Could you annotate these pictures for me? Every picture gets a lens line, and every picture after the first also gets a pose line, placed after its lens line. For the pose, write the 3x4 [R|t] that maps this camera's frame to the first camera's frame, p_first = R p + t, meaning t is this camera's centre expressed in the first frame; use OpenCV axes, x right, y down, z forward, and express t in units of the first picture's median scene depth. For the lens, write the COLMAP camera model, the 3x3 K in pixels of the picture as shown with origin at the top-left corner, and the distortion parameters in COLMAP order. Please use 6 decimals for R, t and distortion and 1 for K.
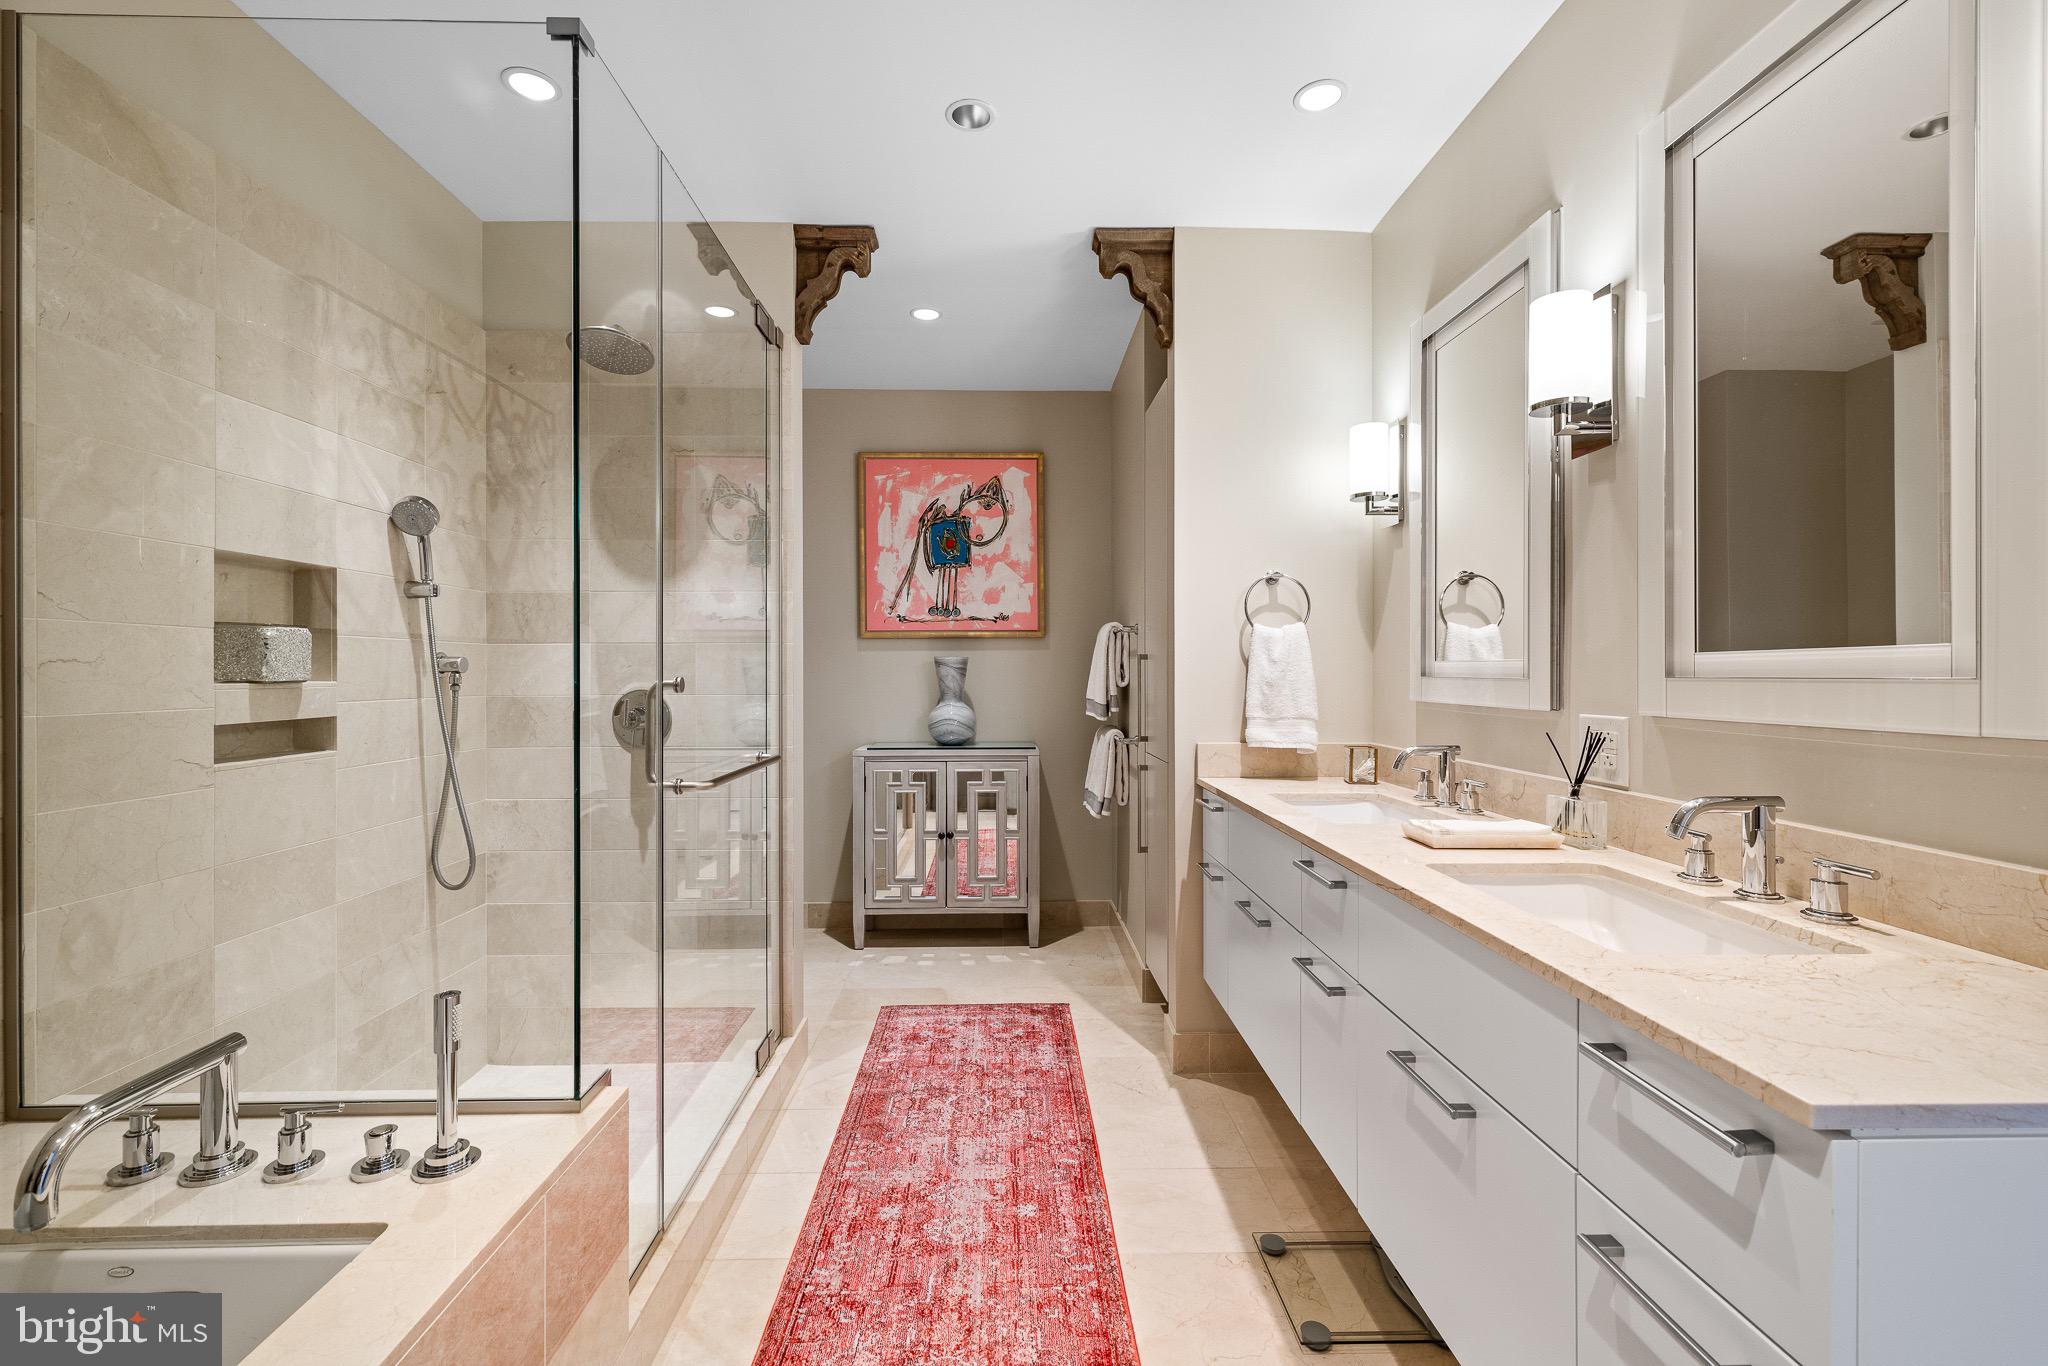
lens RADIAL K [[871.4, 0, 1022.9], [0, 871.4, 673.7], [0, 0, 1]] dist [0.004564, 0.000897]
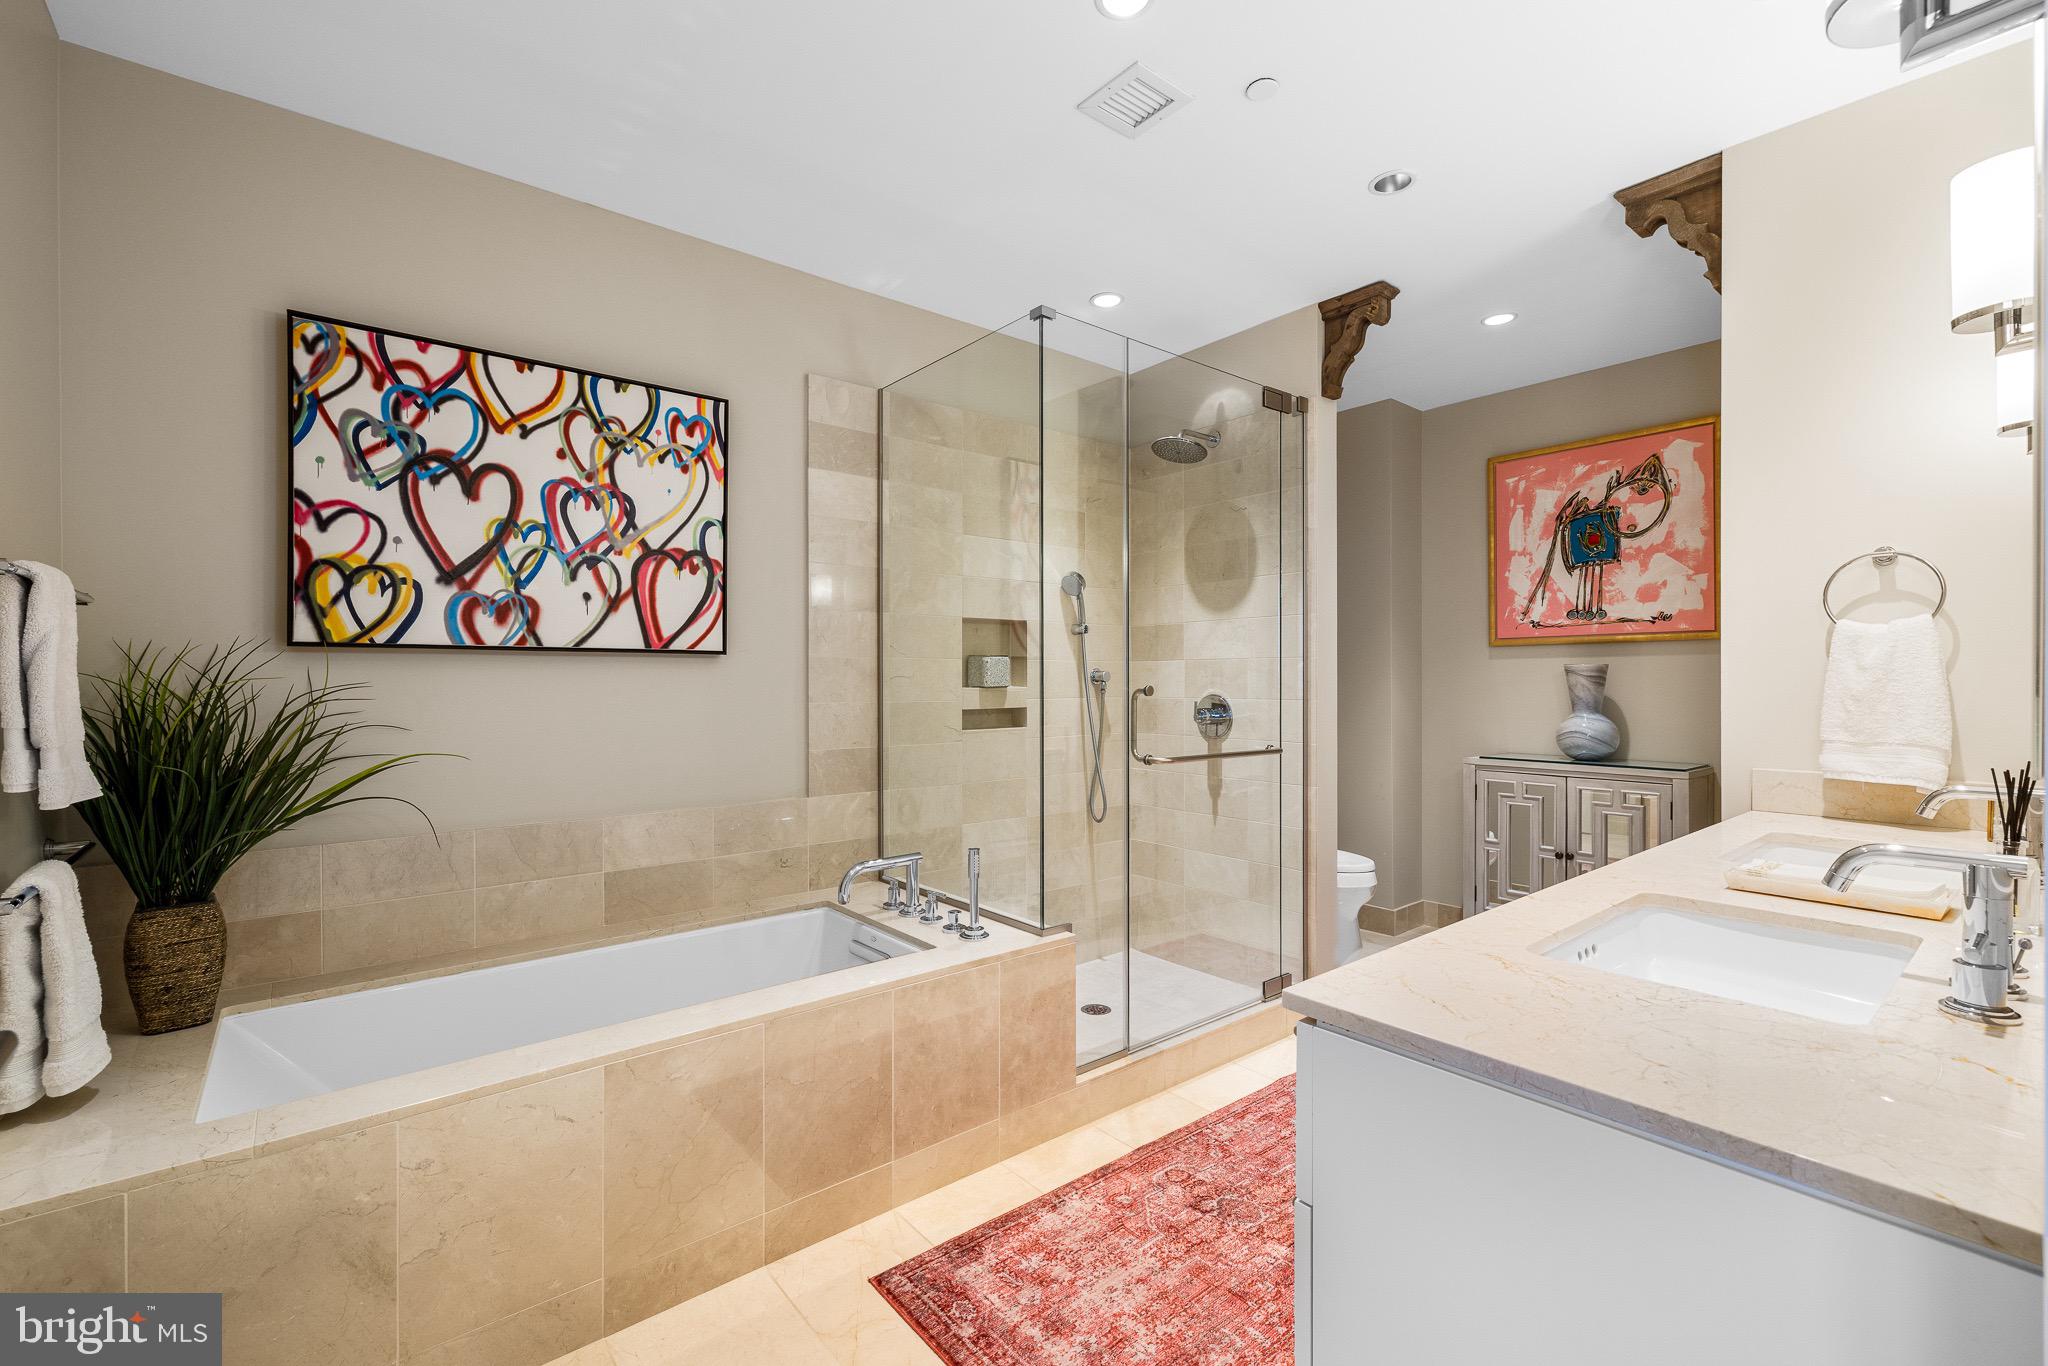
lens RADIAL K [[871.4, 0, 1021.1], [0, 871.4, 683.2], [0, 0, 1]] dist [0.004564, 0.000897]
pose [[0.619169, 0.002782, -0.785253, 0.417712], [-0.000357, 0.999995, 0.003261, -0.002835], [0.785257, -0.001738, 0.619167, -0.050811]]
